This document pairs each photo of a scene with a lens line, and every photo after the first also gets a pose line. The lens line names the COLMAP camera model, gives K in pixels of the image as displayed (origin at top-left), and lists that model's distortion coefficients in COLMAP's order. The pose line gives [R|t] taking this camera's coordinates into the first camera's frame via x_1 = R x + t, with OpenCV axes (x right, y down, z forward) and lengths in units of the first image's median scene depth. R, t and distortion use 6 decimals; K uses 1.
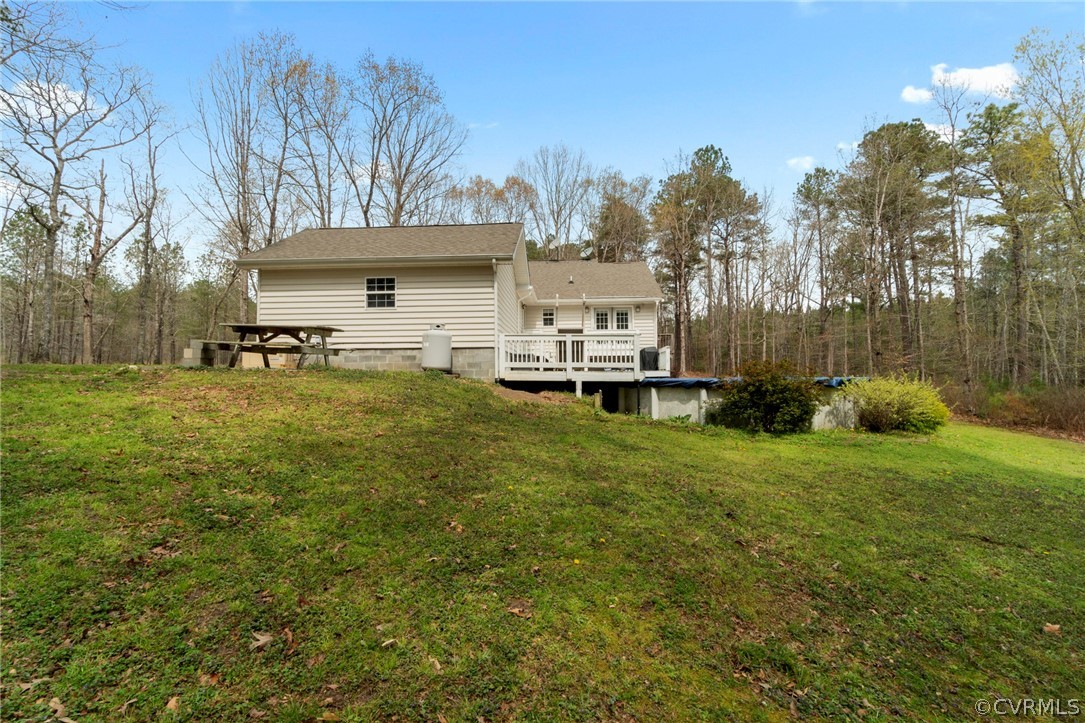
lens RADIAL K [[467.4, 0, 506.9], [0, 467.4, 365.8], [0, 0, 1]] dist [-0.006299, 0.001192]
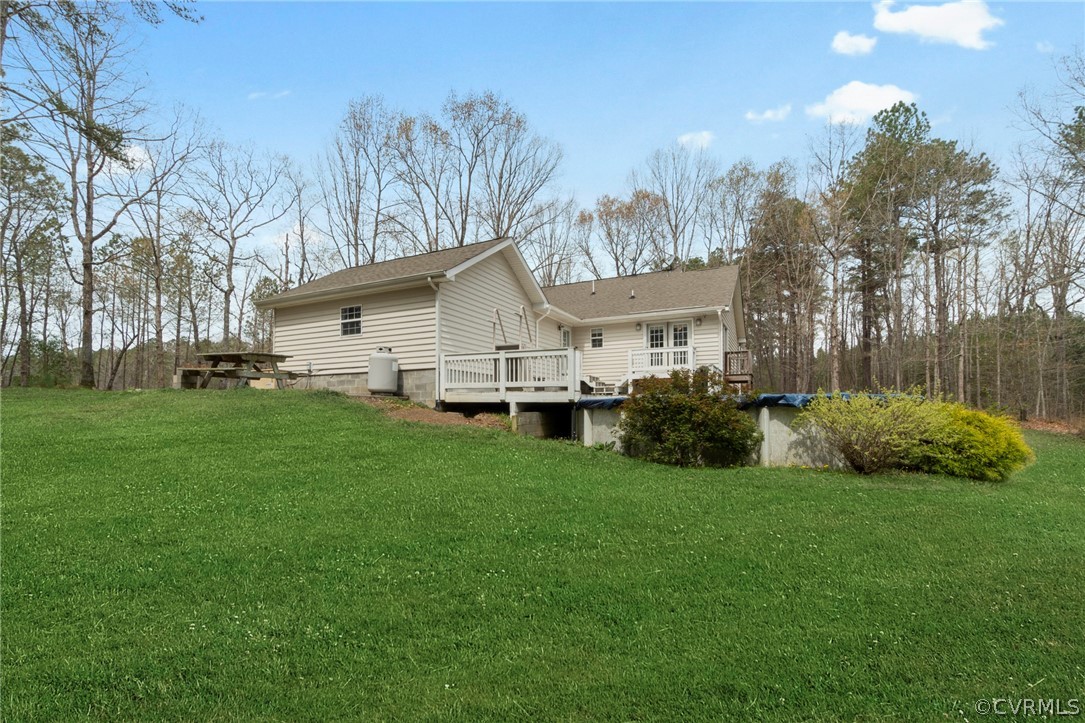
lens RADIAL K [[467.4, 0, 508.7], [0, 467.4, 409.7], [0, 0, 1]] dist [-0.006299, 0.001192]
pose [[0.922309, 0.002073, -0.386447, 0.475135], [0.006647, 0.999753, 0.021228, 0.026523], [0.386395, -0.022148, 0.922067, 0.148742]]
